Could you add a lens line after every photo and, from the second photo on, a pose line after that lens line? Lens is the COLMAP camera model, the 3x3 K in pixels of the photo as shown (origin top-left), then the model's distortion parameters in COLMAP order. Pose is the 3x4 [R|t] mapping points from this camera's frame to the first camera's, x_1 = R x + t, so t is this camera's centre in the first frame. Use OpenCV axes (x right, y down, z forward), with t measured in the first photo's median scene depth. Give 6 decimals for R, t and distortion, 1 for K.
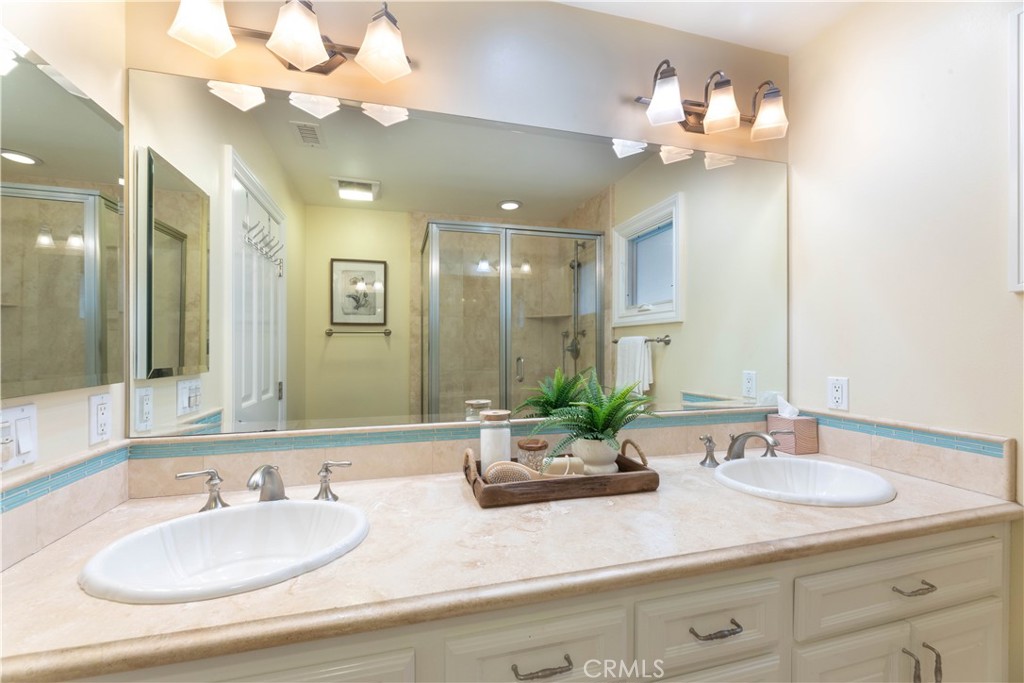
lens RADIAL K [[412.4, 0, 509.5], [0, 412.4, 347.8], [0, 0, 1]] dist [-0.000646, -0.001100]
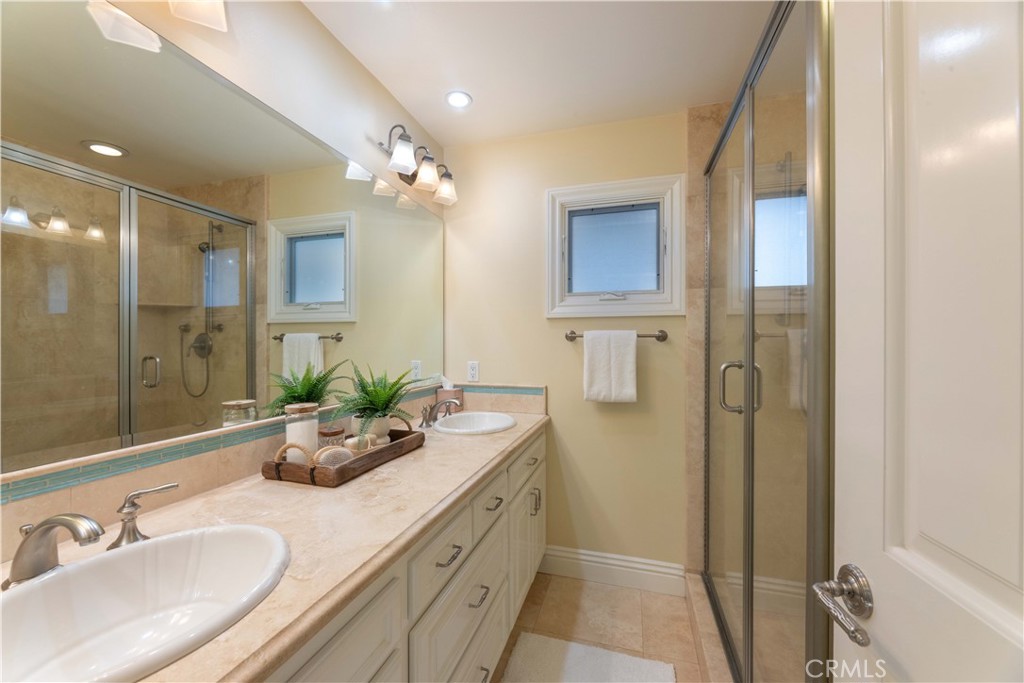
lens RADIAL K [[412.4, 0, 512.9], [0, 412.4, 343.2], [0, 0, 1]] dist [-0.000646, -0.001100]
pose [[0.517684, 0.004320, 0.855561, -0.607624], [0.001247, 0.999982, -0.005804, 0.008371], [-0.855571, 0.004072, 0.517669, 0.016951]]
